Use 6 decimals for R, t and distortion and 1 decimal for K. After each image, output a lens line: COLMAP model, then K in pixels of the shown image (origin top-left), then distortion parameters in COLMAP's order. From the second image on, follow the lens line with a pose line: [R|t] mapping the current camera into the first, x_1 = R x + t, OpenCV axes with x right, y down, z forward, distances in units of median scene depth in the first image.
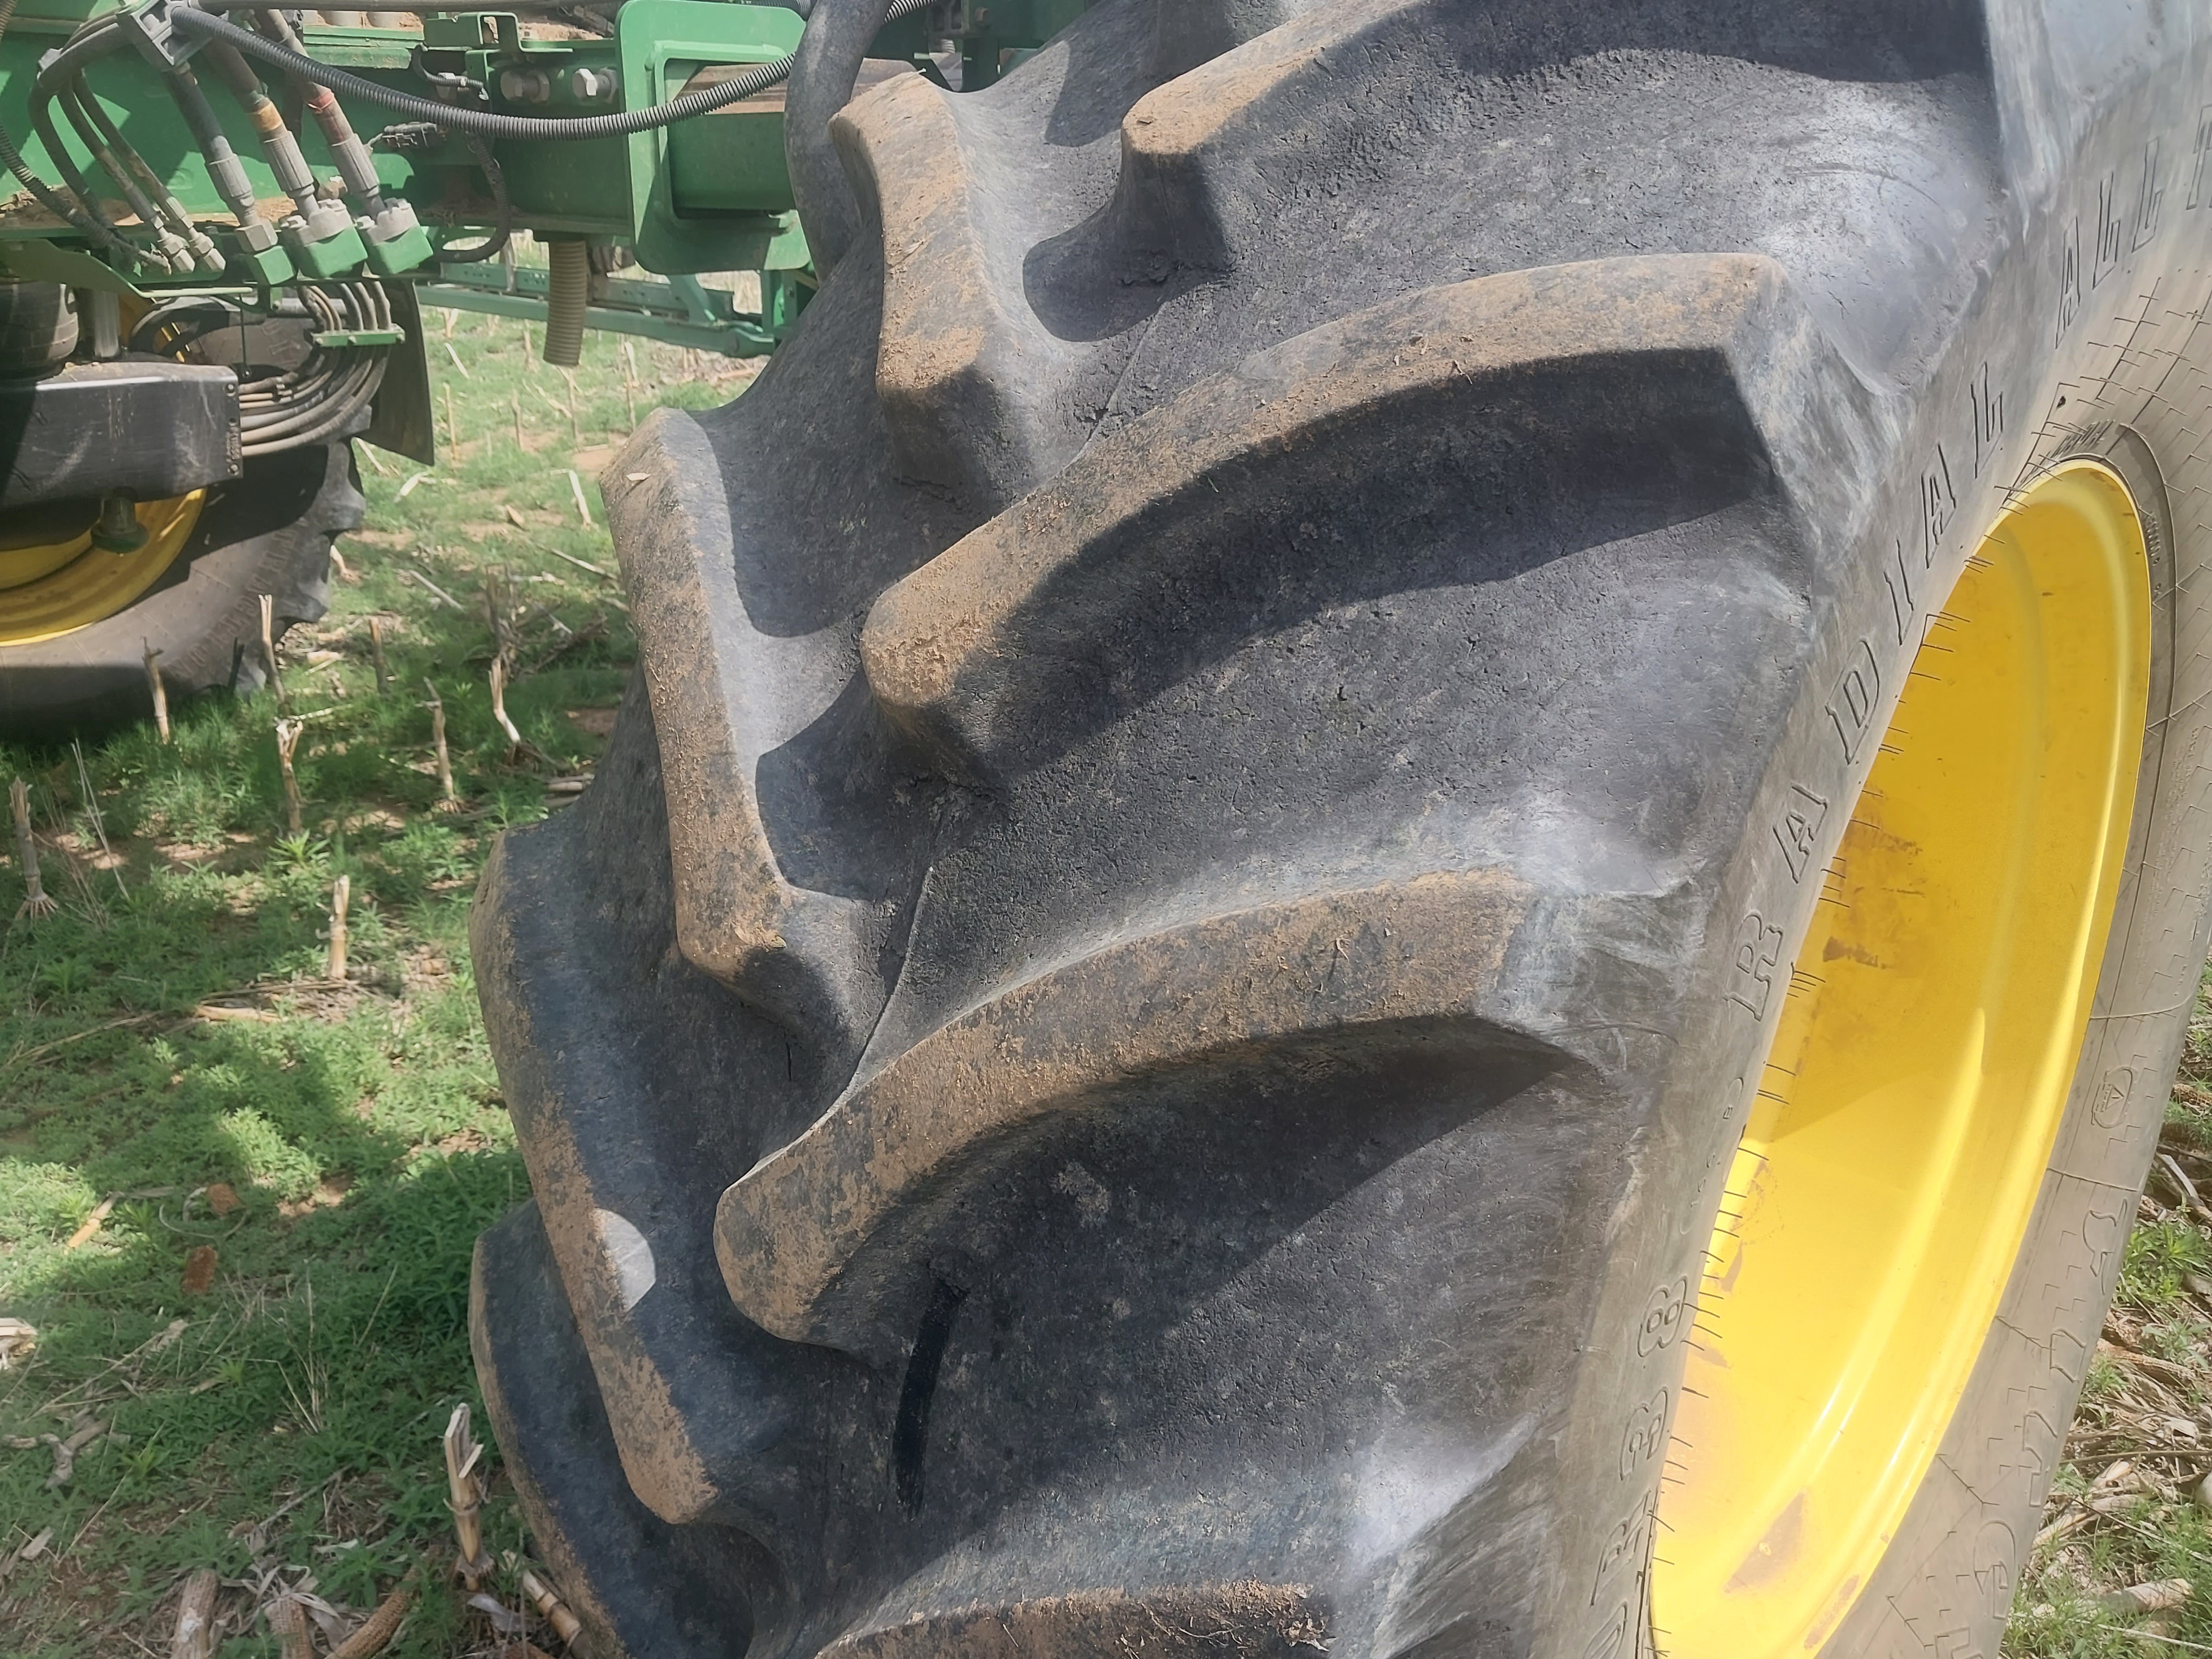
lens RADIAL K [[1736.1, 0, 1127.9], [0, 1736.1, 802.4], [0, 0, 1]] dist [0.014836, -0.019763]
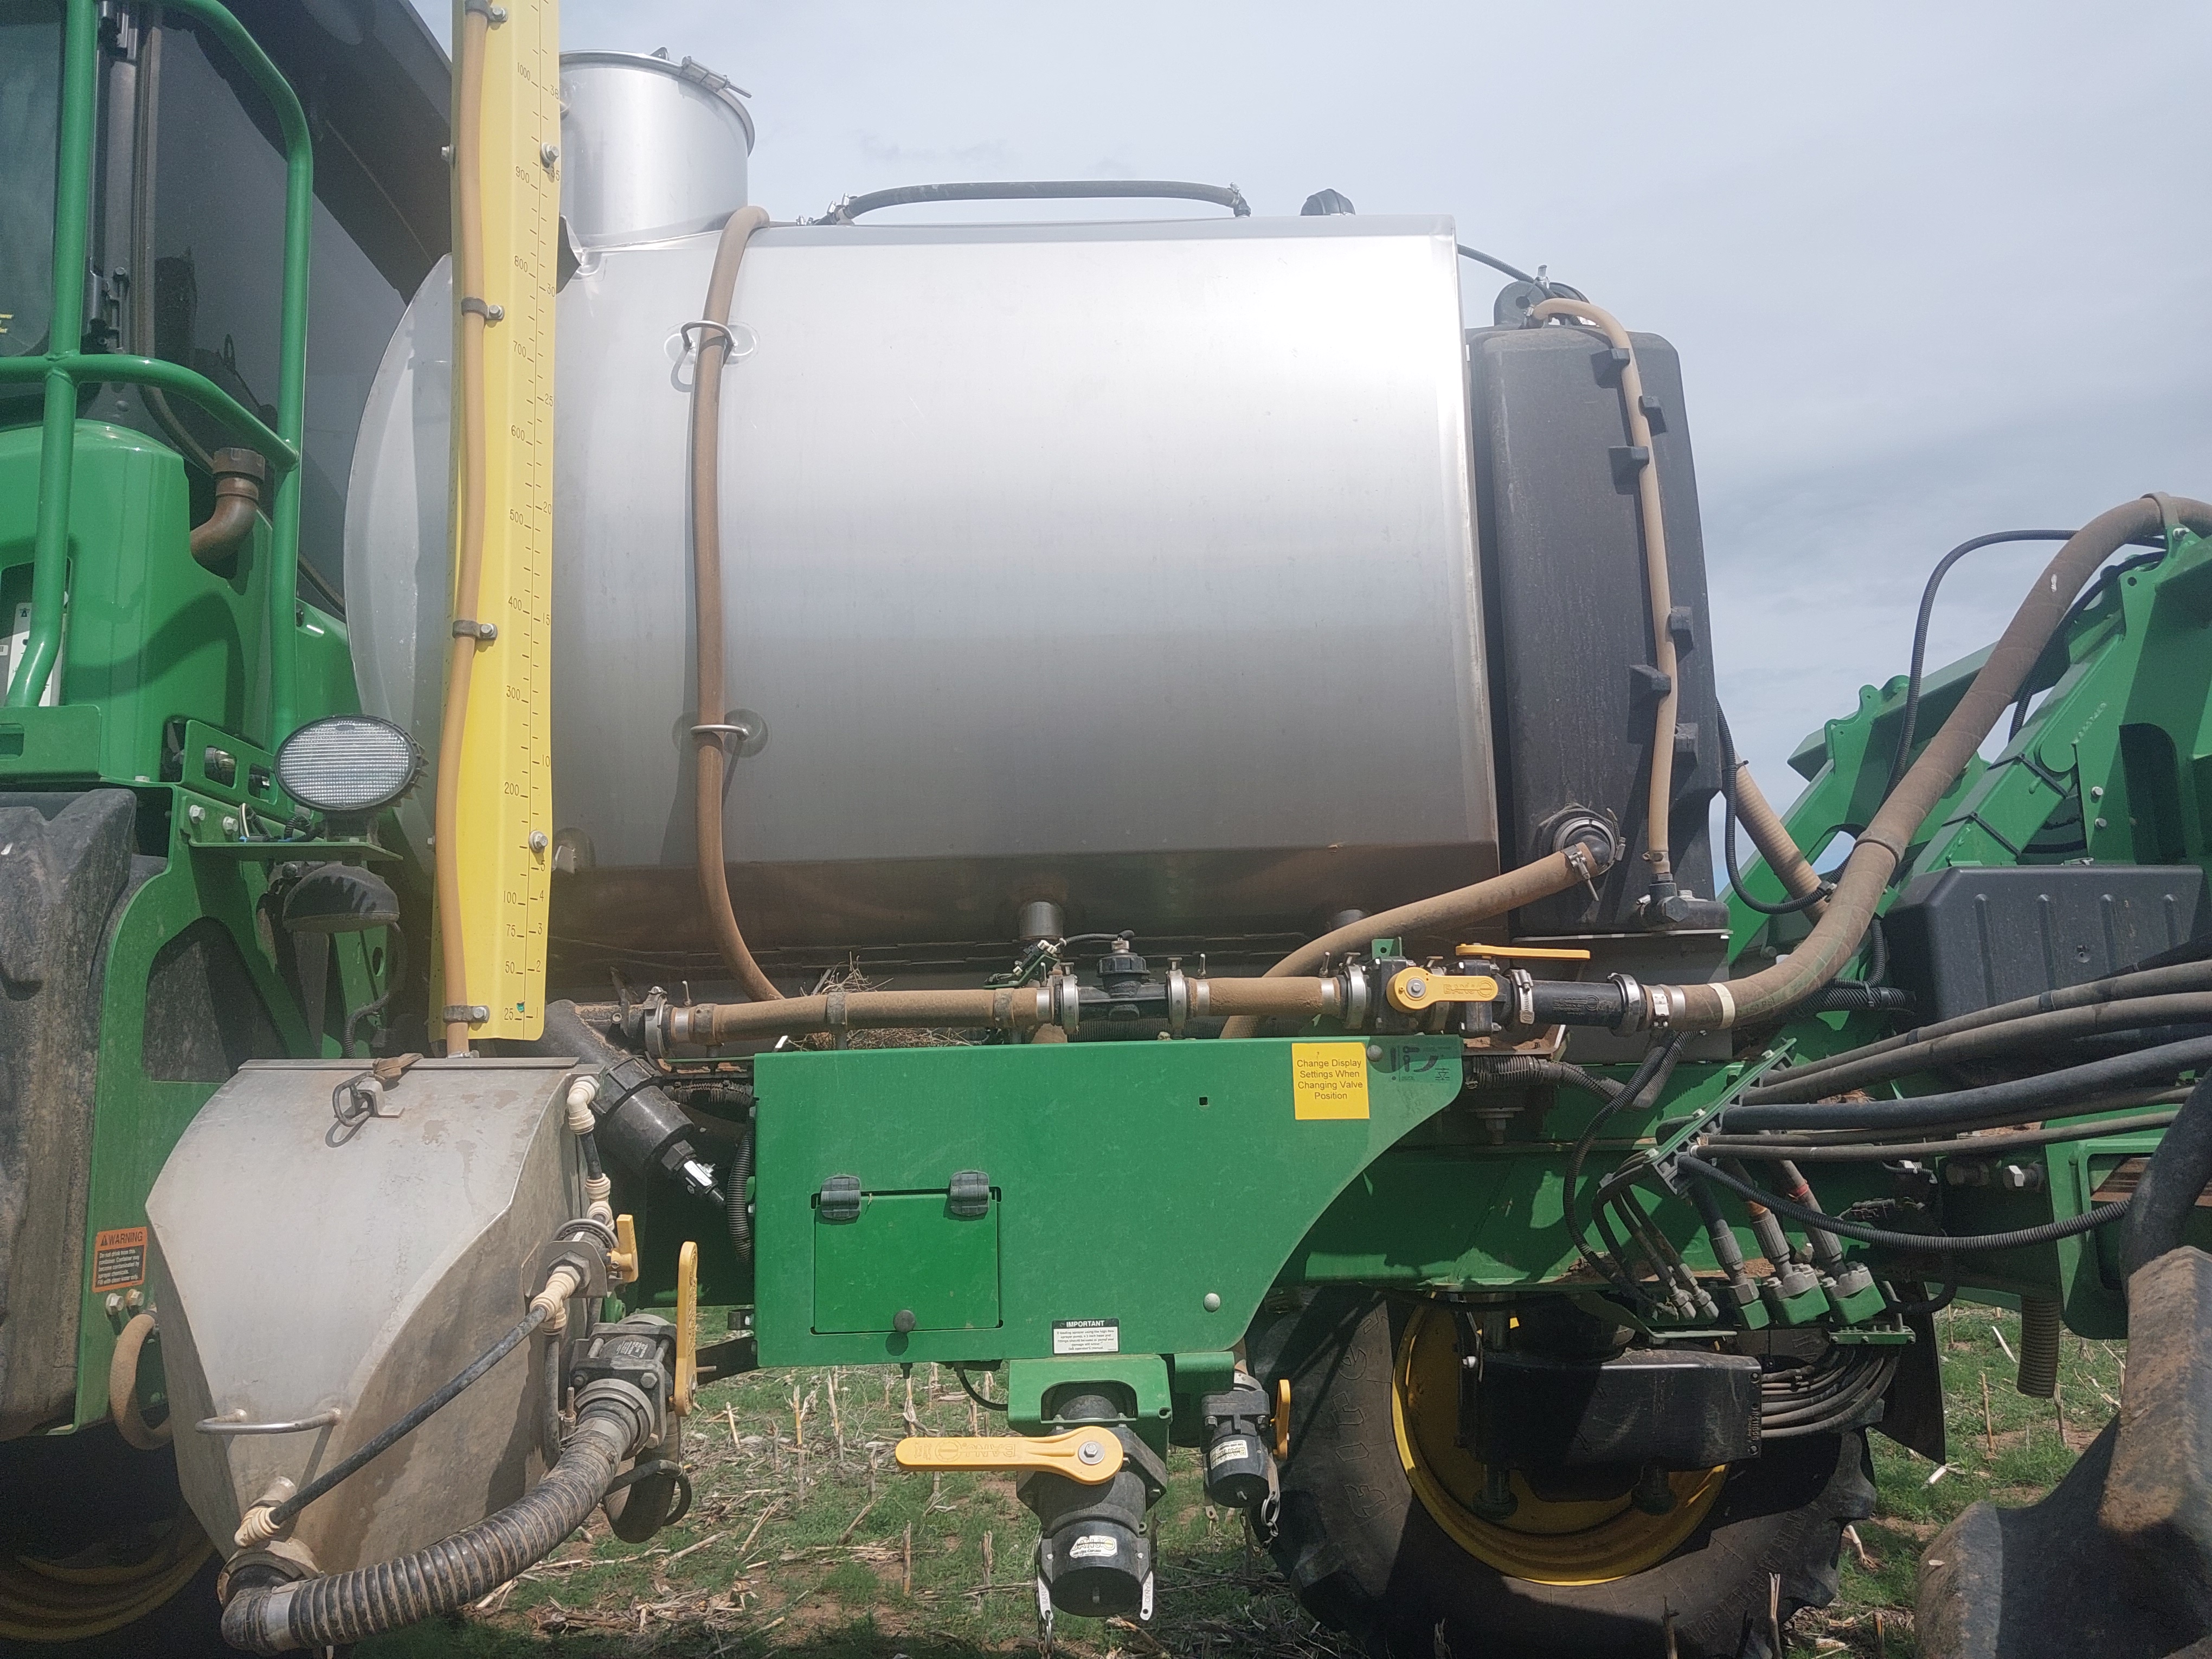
lens RADIAL K [[1736.1, 0, 1058.4], [0, 1736.1, 834.0], [0, 0, 1]] dist [0.014836, -0.019763]
pose [[0.656159, -0.155179, -0.738495, 0.165930], [-0.231439, 0.890083, -0.392667, -0.004011], [0.718255, 0.428569, 0.548122, -0.209048]]
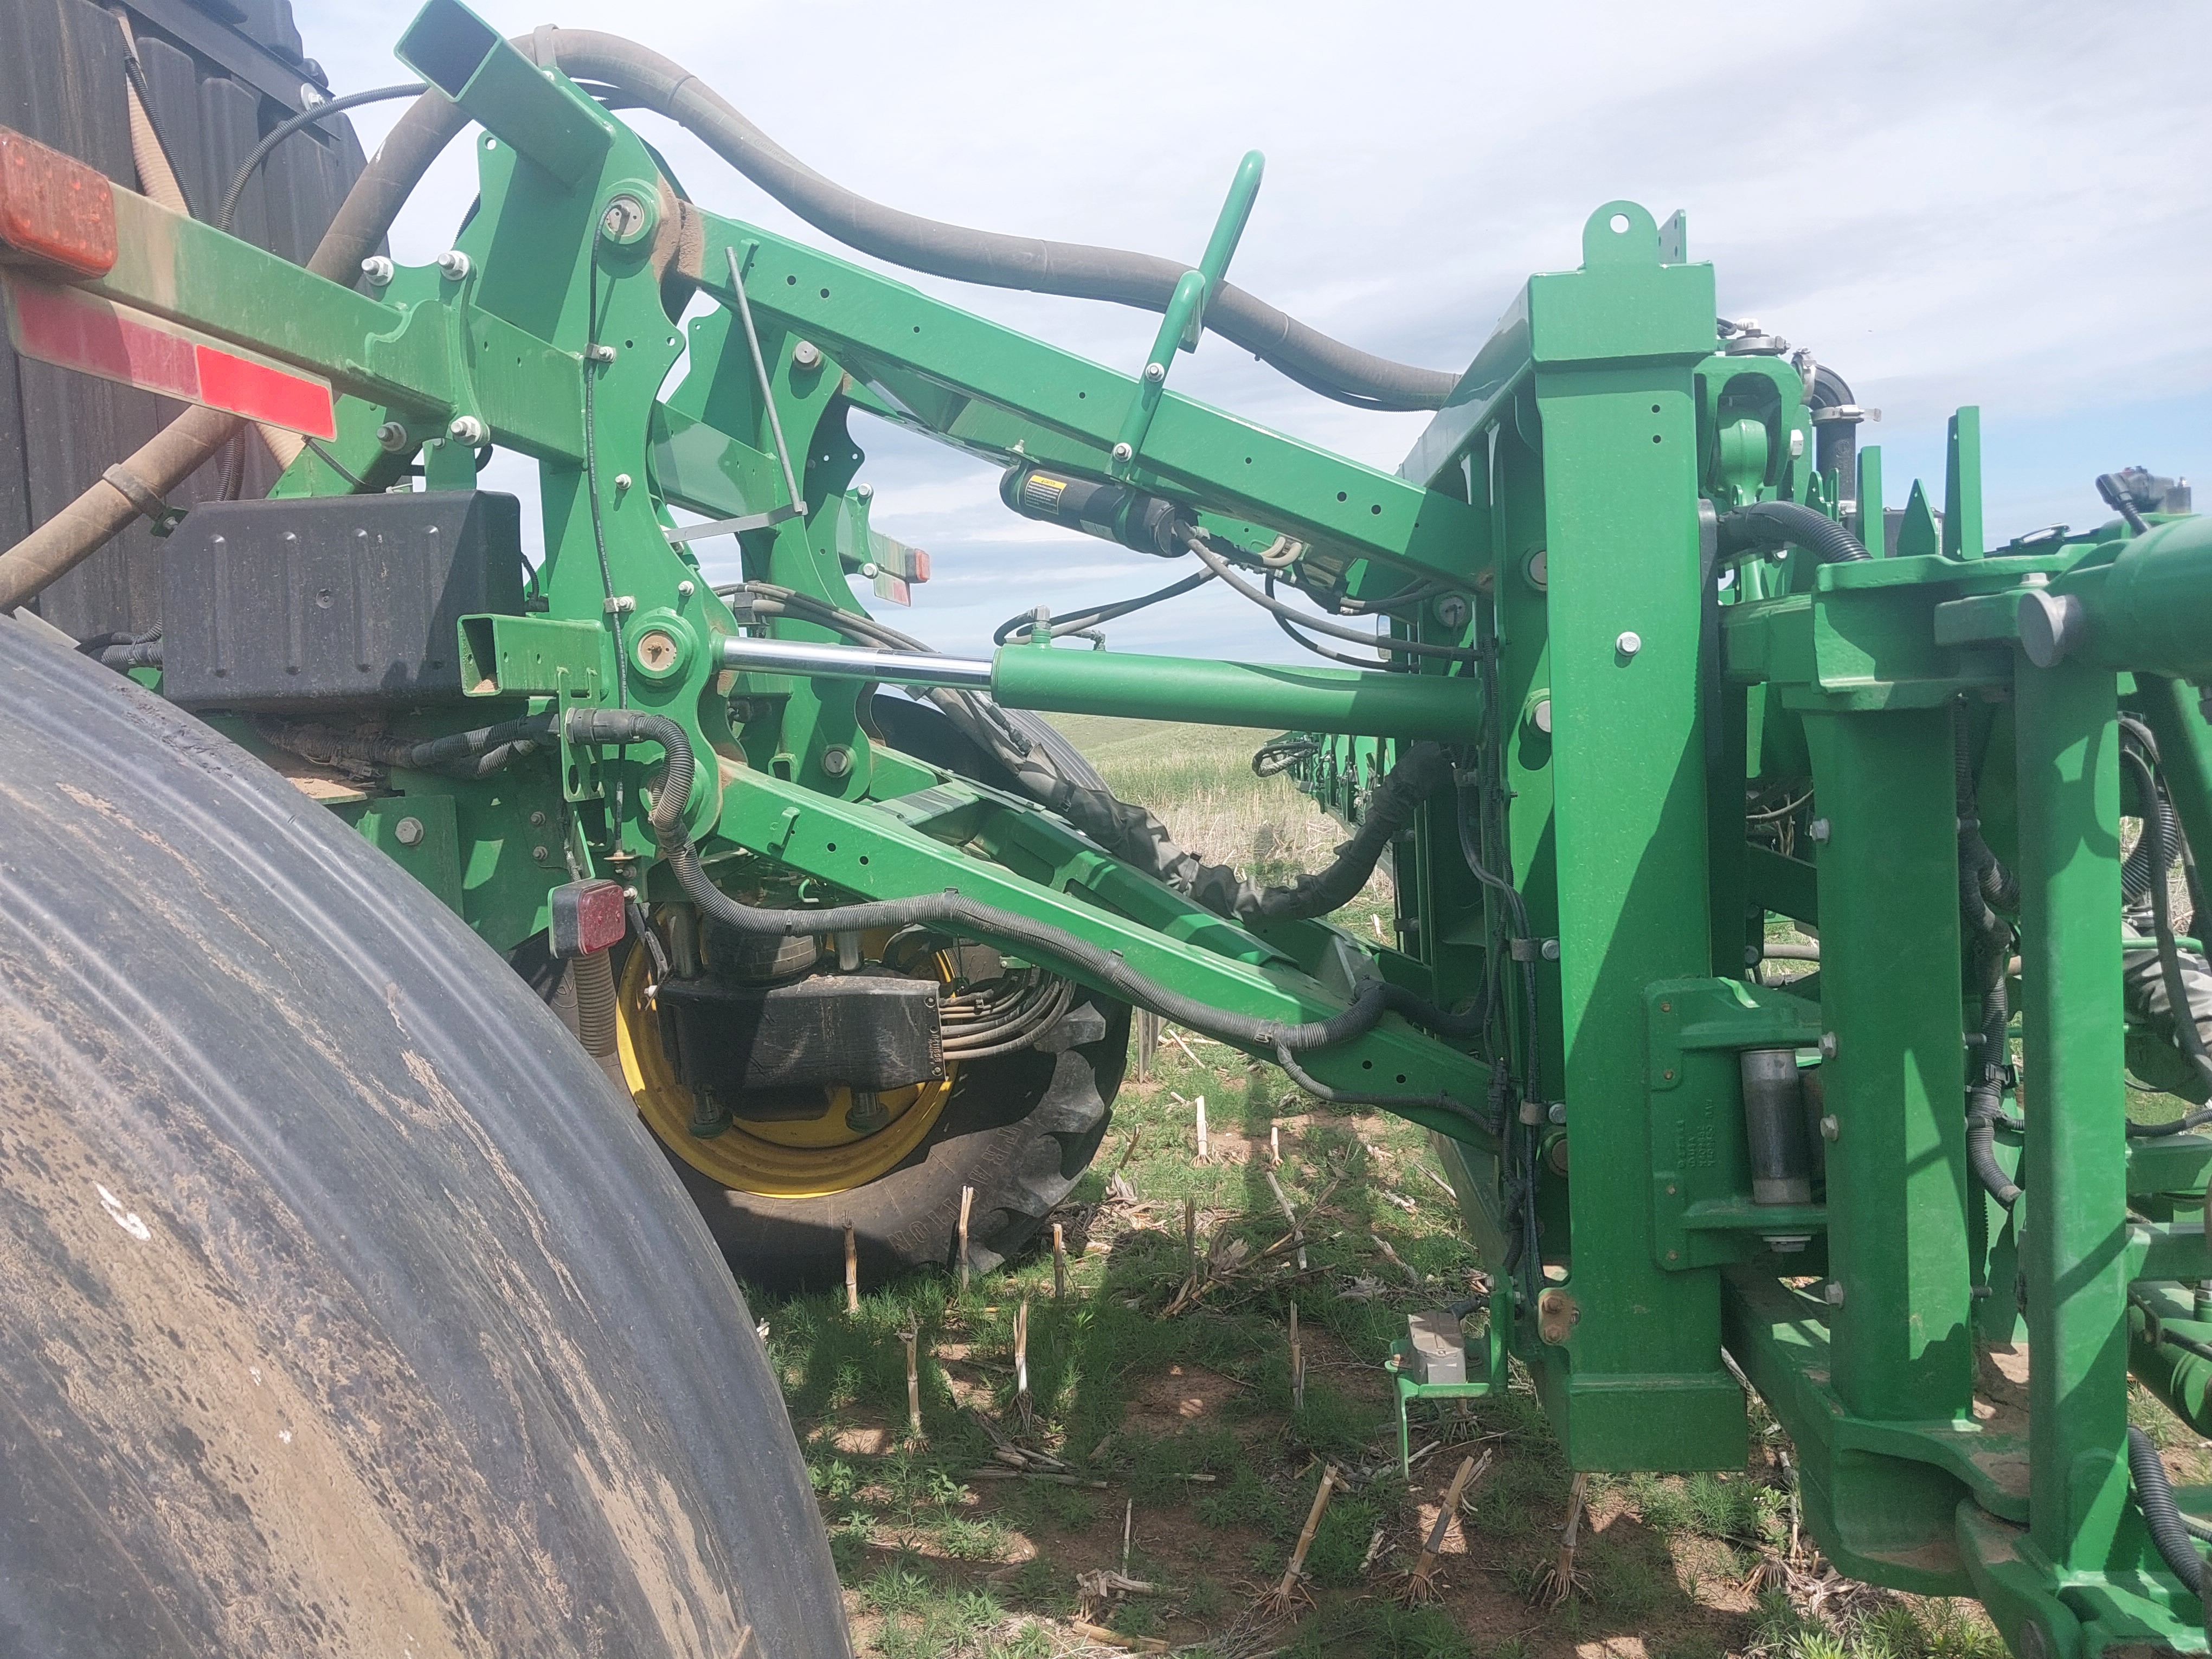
lens RADIAL K [[1736.1, 0, 1102.7], [0, 1736.1, 813.6], [0, 0, 1]] dist [0.014836, -0.019763]
pose [[0.604060, -0.002506, -0.796935, 0.900321], [-0.220866, 0.960298, -0.170431, -0.390079], [0.765722, 0.278967, 0.579524, 0.845650]]
